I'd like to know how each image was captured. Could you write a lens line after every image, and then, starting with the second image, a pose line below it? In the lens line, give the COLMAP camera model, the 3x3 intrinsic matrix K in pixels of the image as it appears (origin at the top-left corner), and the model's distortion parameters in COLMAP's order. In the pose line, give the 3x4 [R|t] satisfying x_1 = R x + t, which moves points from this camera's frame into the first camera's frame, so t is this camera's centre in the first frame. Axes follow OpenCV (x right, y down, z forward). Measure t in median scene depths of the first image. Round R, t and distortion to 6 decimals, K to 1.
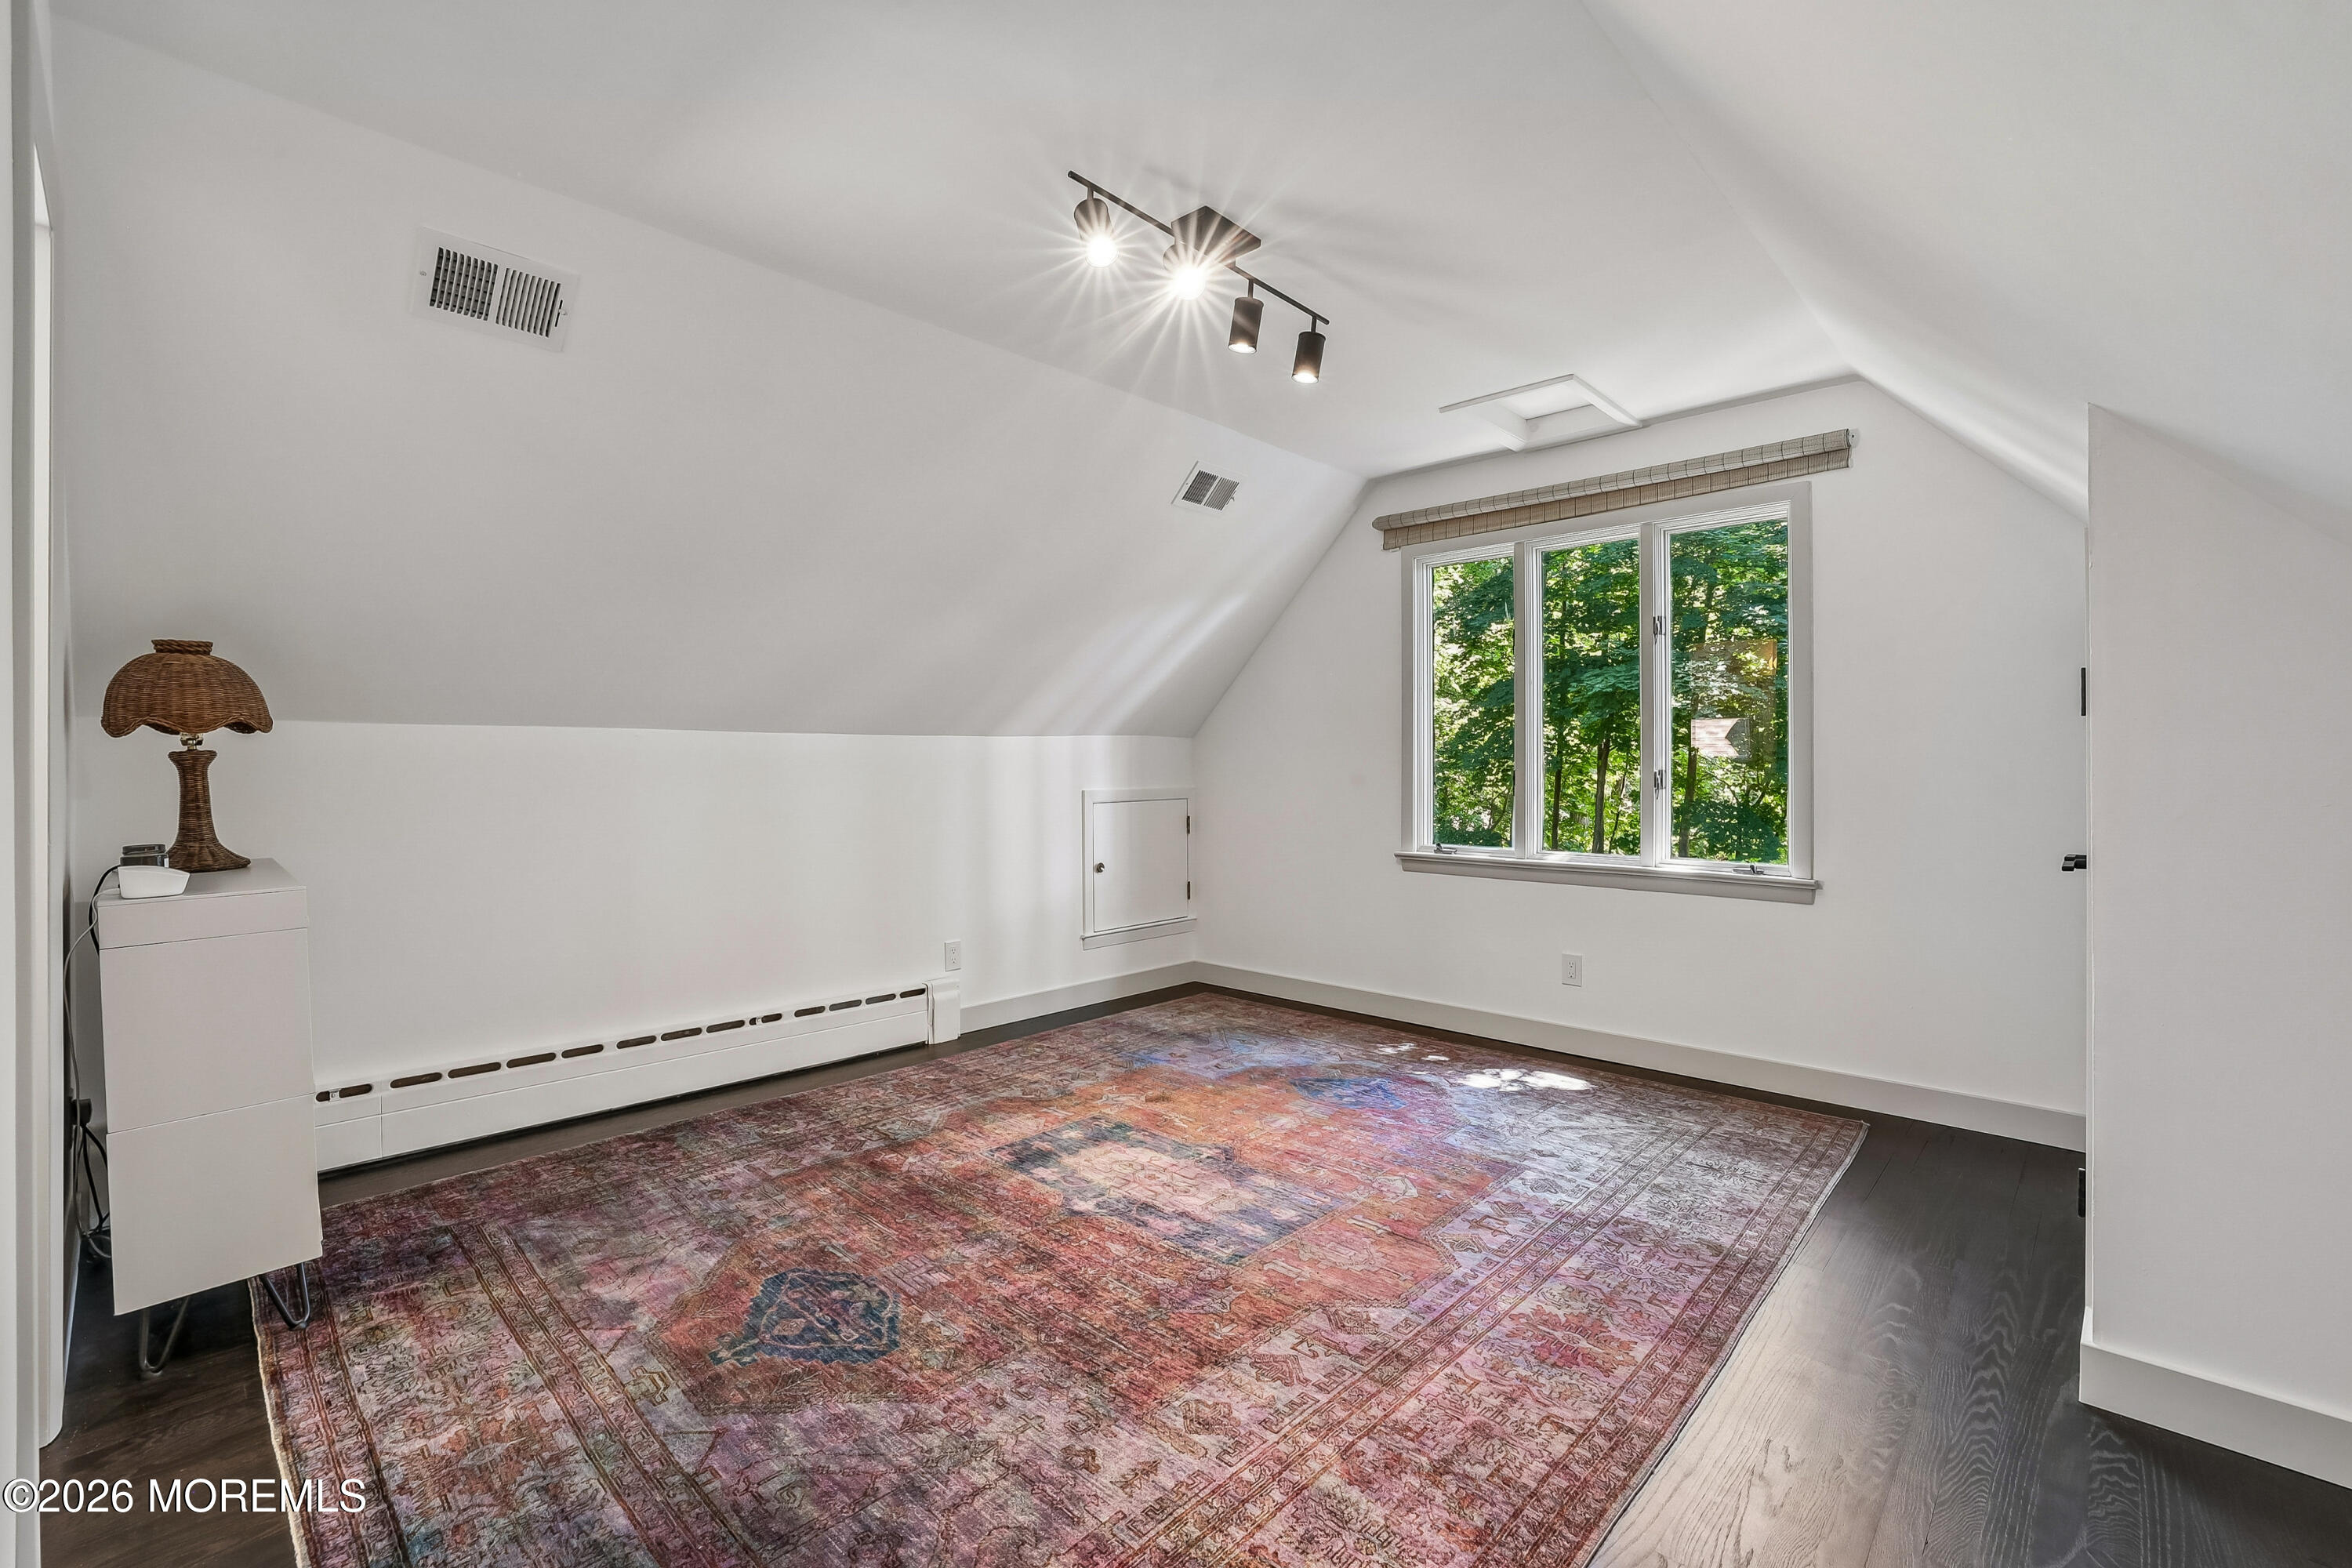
lens RADIAL K [[1015.5, 0, 1163.1], [0, 1015.5, 766.3], [0, 0, 1]] dist [-0.060281, 0.014400]
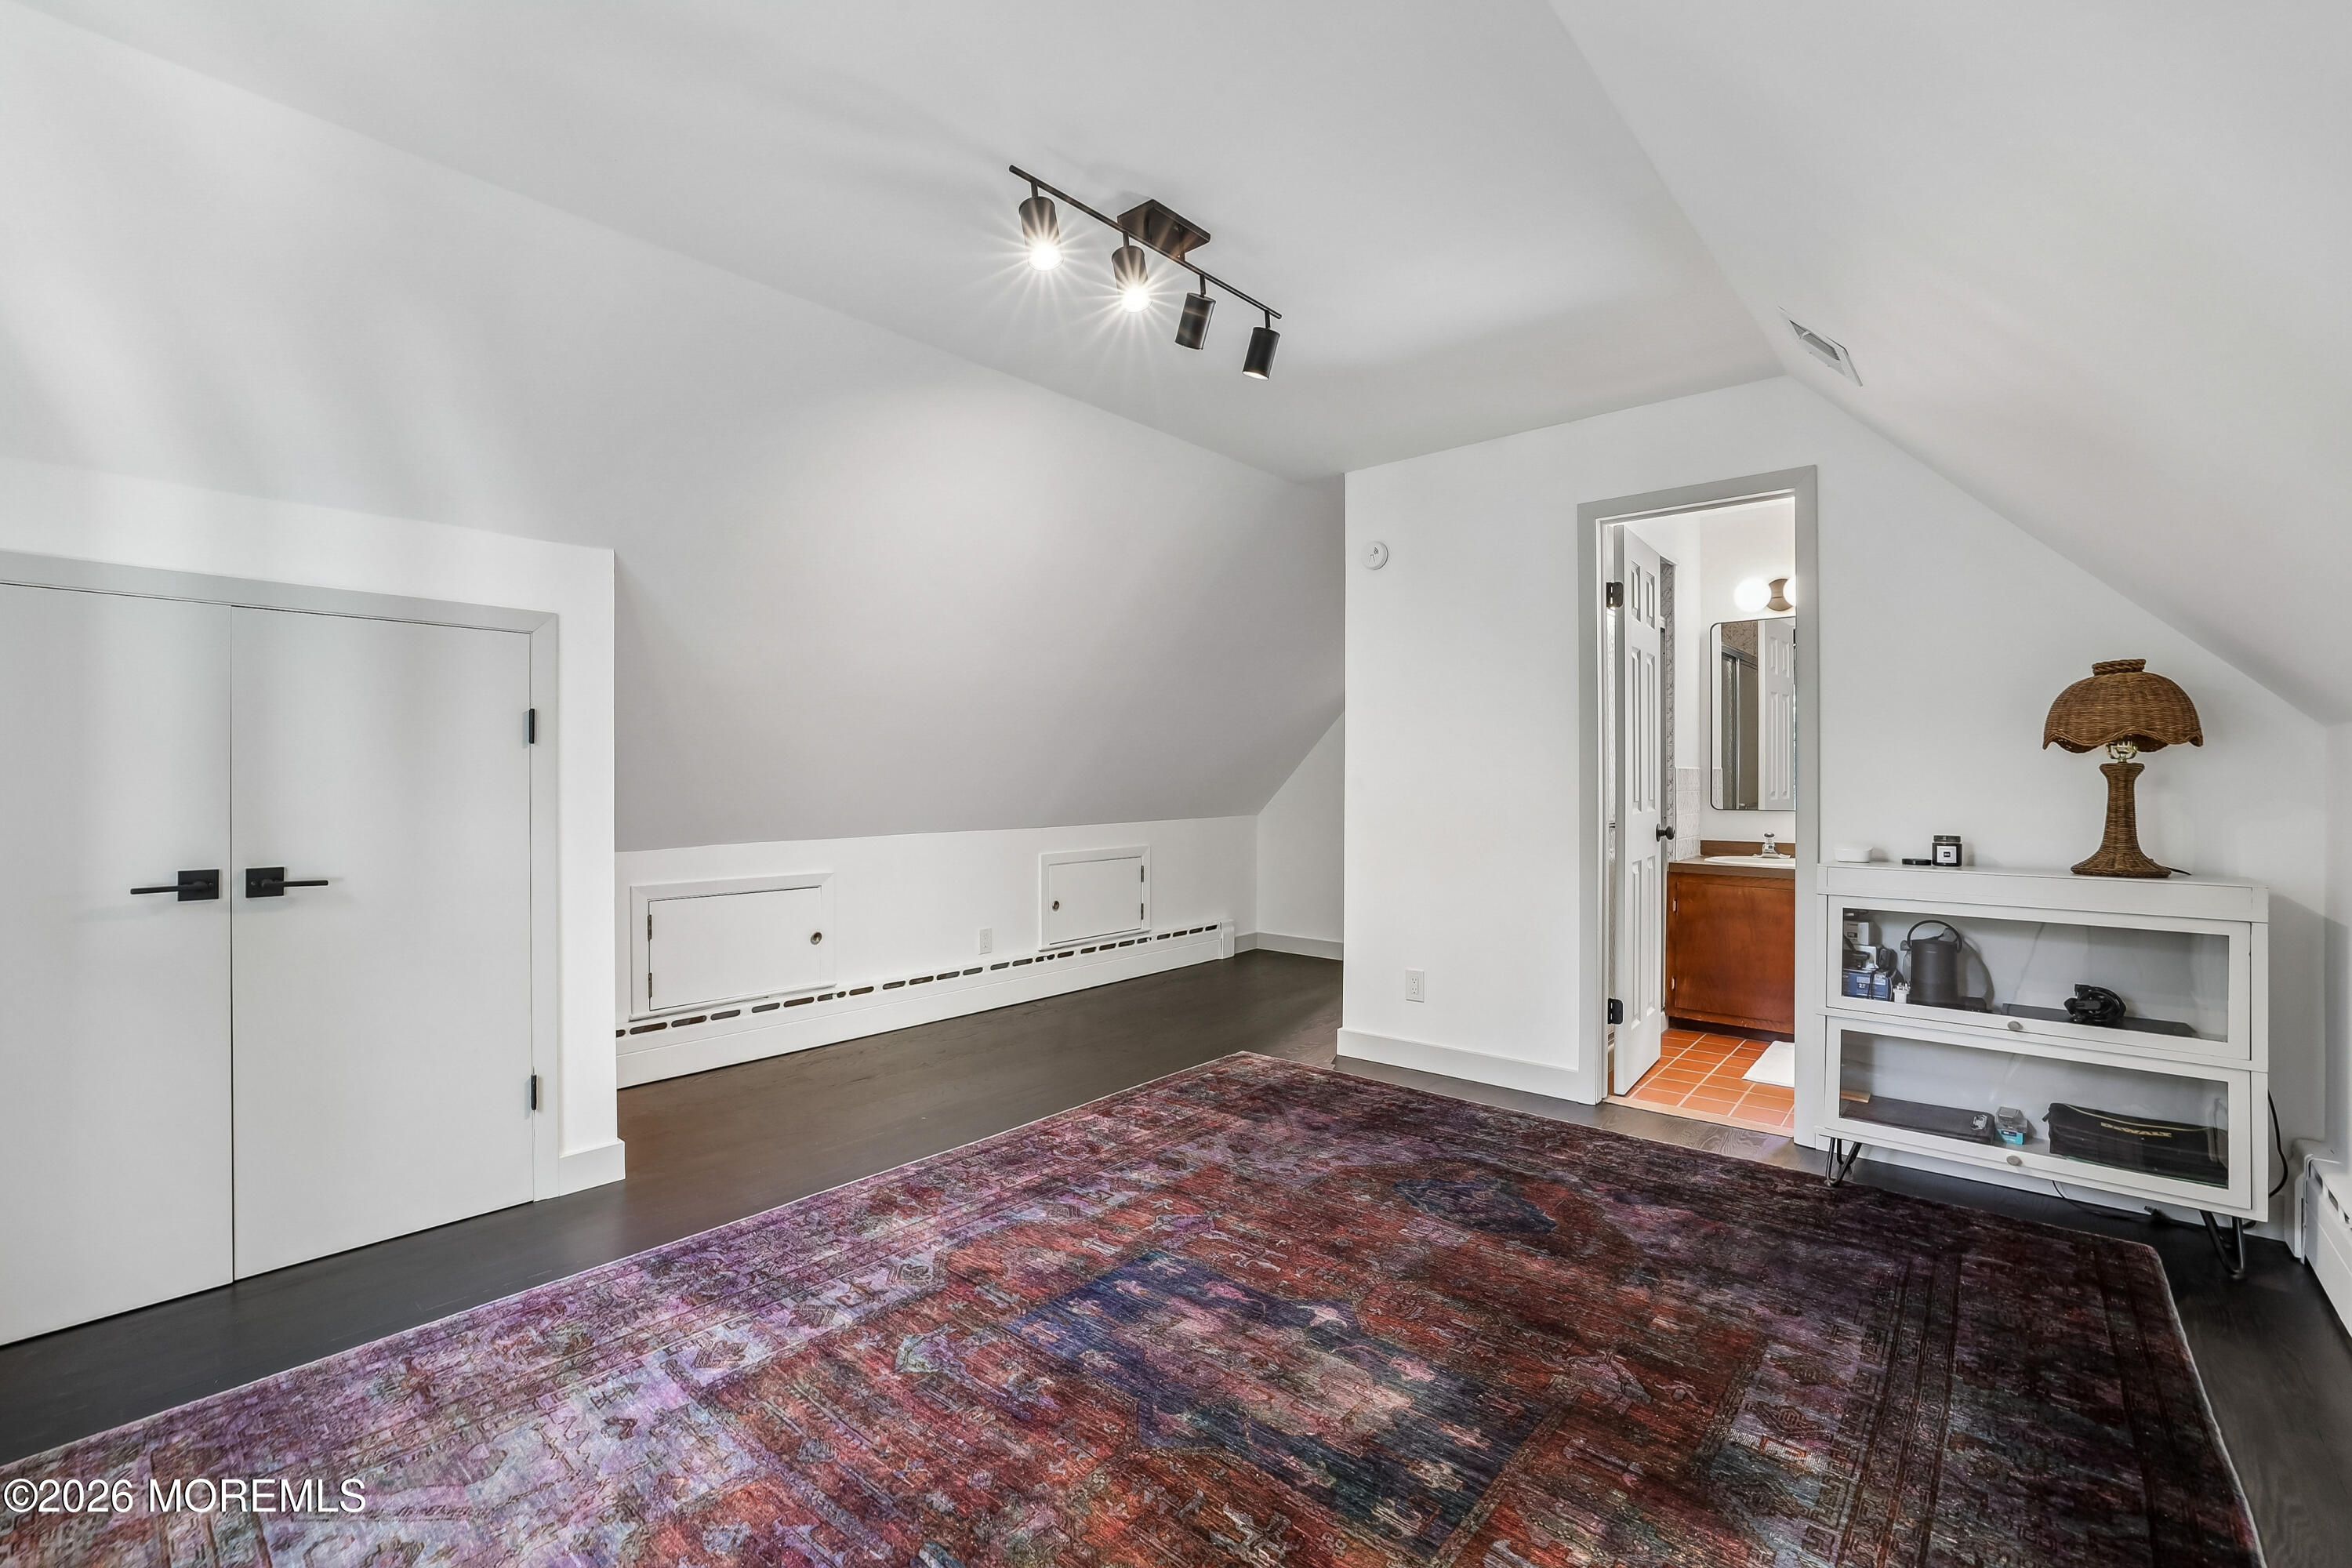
lens RADIAL K [[1015.5, 0, 1163.1], [0, 1015.5, 766.3], [0, 0, 1]] dist [-0.060281, 0.014400]
pose [[-0.998857, 0.003673, -0.047654, 0.099530], [0.004024, 0.999966, -0.007261, -0.007658], [0.047626, -0.007444, -0.998838, 1.964663]]
